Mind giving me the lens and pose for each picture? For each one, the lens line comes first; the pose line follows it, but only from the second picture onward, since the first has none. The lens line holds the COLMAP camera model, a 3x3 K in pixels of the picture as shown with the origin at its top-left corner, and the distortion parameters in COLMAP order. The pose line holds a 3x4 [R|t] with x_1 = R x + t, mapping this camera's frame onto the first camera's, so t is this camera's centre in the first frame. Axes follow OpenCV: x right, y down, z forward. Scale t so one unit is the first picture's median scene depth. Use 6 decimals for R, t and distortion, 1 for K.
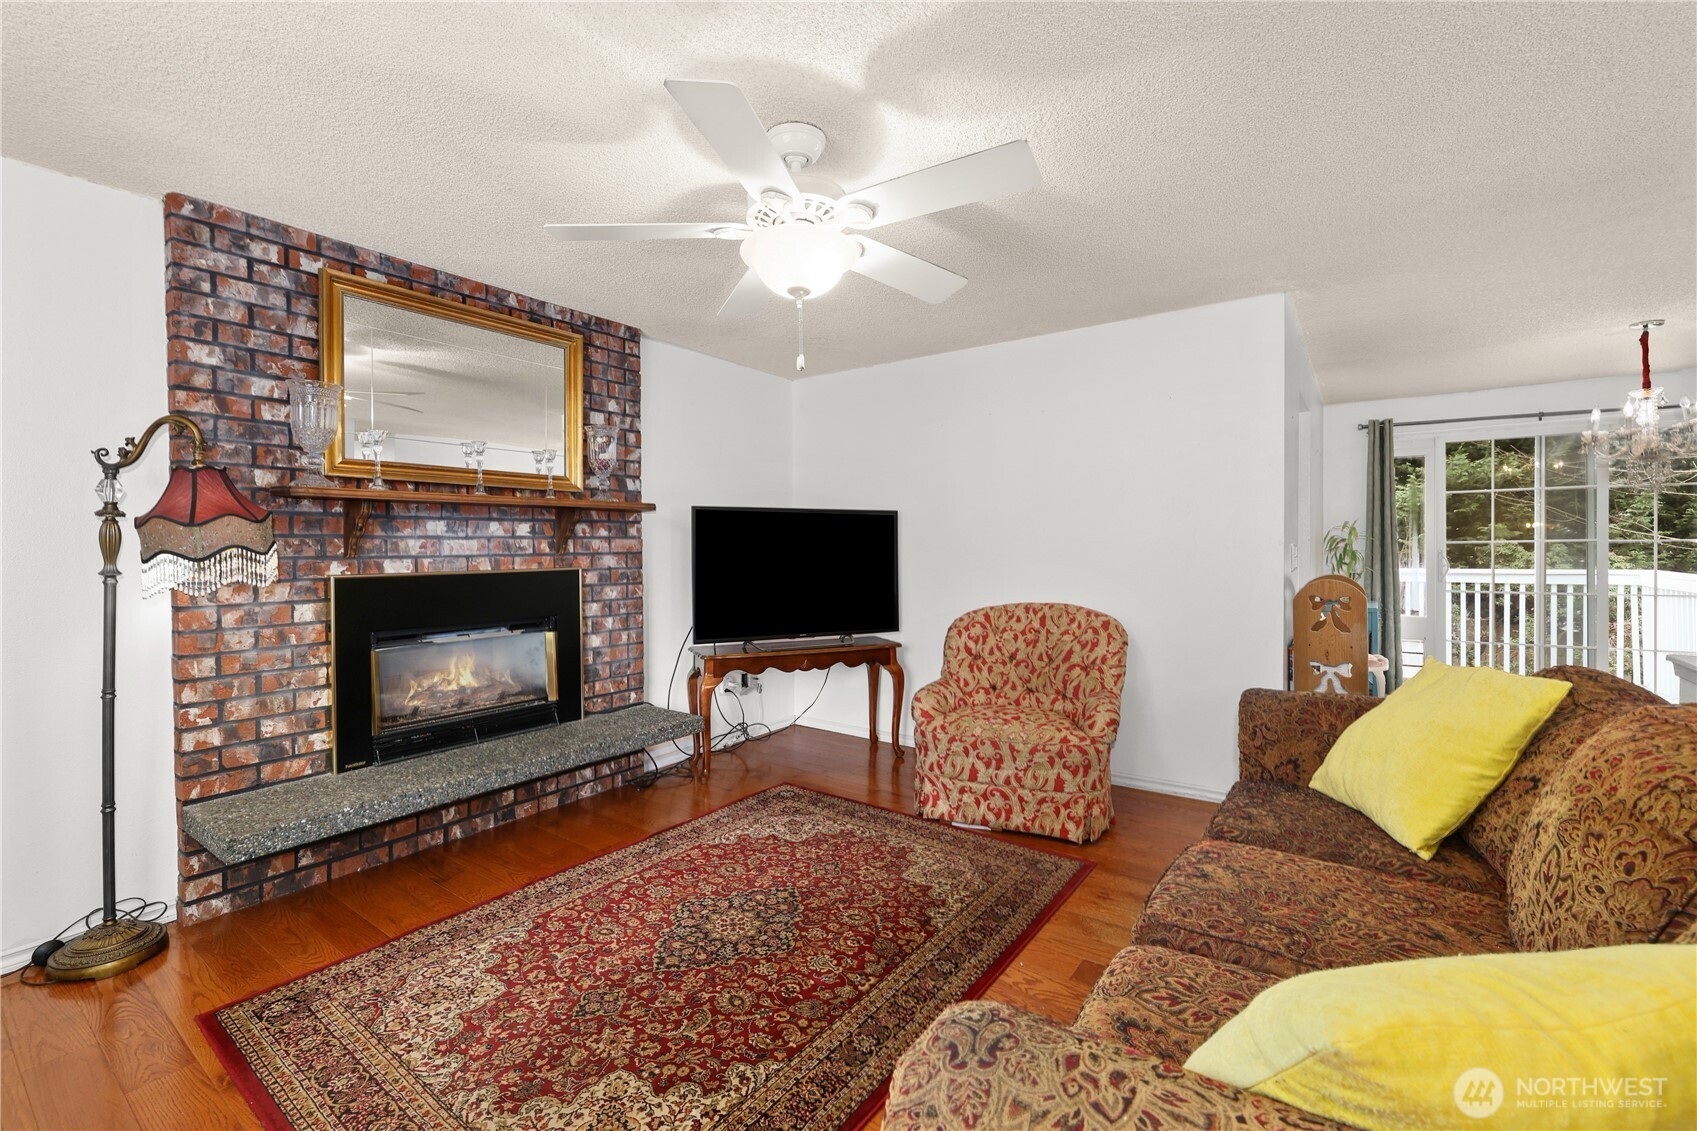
lens RADIAL K [[736.5, 0, 844.8], [0, 736.5, 558.4], [0, 0, 1]] dist [0.002728, 0.000840]
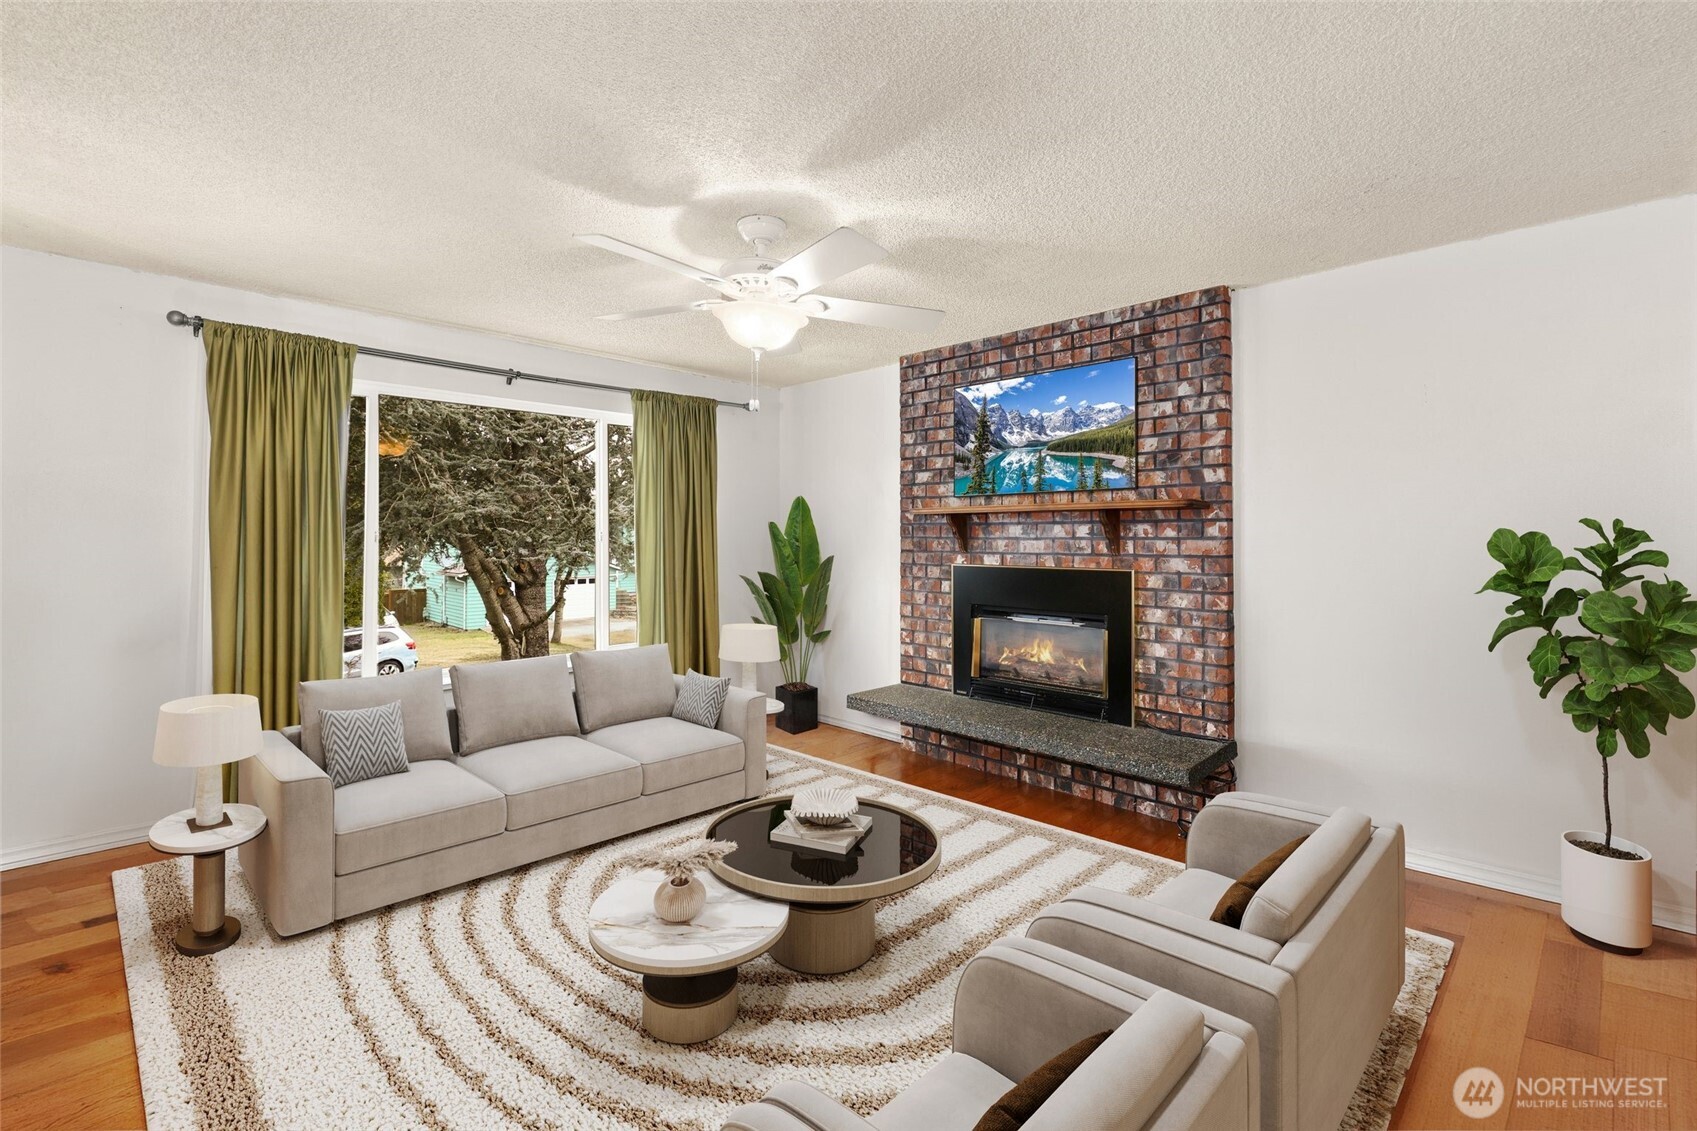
lens RADIAL K [[736.5, 0, 845.4], [0, 736.5, 522.4], [0, 0, 1]] dist [0.002728, 0.000840]
pose [[-0.159266, -0.006416, -0.987215, 0.685241], [-0.011521, 0.999923, -0.004640, -0.042582], [0.987168, 0.010635, -0.159328, 0.818245]]
